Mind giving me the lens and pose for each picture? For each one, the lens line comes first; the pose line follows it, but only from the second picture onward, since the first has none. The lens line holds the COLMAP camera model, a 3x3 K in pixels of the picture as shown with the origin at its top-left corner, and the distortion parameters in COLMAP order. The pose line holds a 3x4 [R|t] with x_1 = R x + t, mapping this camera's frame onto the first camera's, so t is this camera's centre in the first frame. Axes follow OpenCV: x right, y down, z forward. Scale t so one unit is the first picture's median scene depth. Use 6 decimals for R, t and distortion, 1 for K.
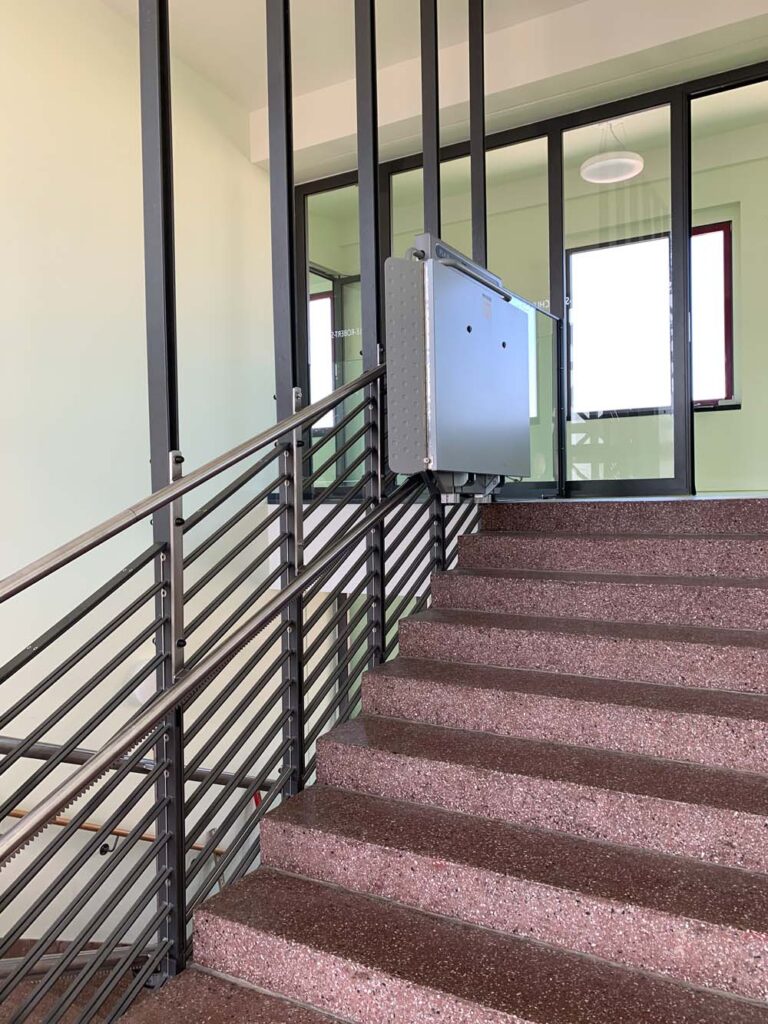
lens RADIAL K [[743.3, 0, 379.3], [0, 743.3, 487.0], [0, 0, 1]] dist [0.007881, -0.010465]
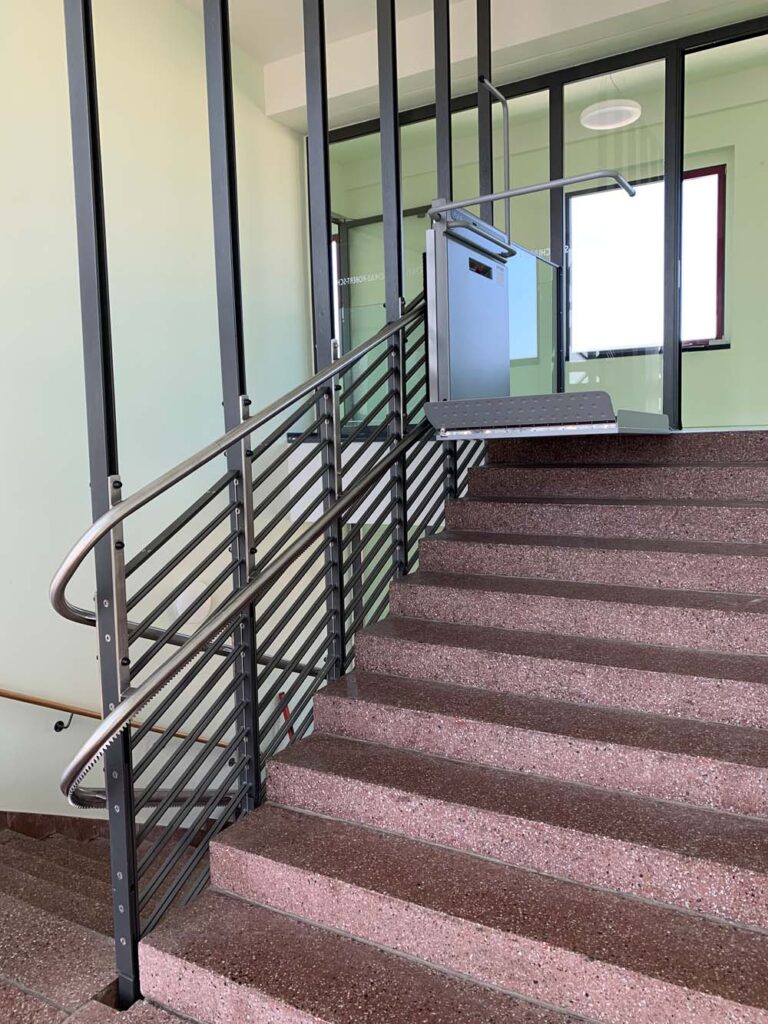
lens RADIAL K [[743.3, 0, 379.3], [0, 743.3, 487.0], [0, 0, 1]] dist [0.007881, -0.010465]
pose [[0.999931, -0.011463, 0.002474, -0.045474], [0.011231, 0.996797, 0.079175, 0.005811], [-0.003374, -0.079142, 0.996858, -0.183569]]
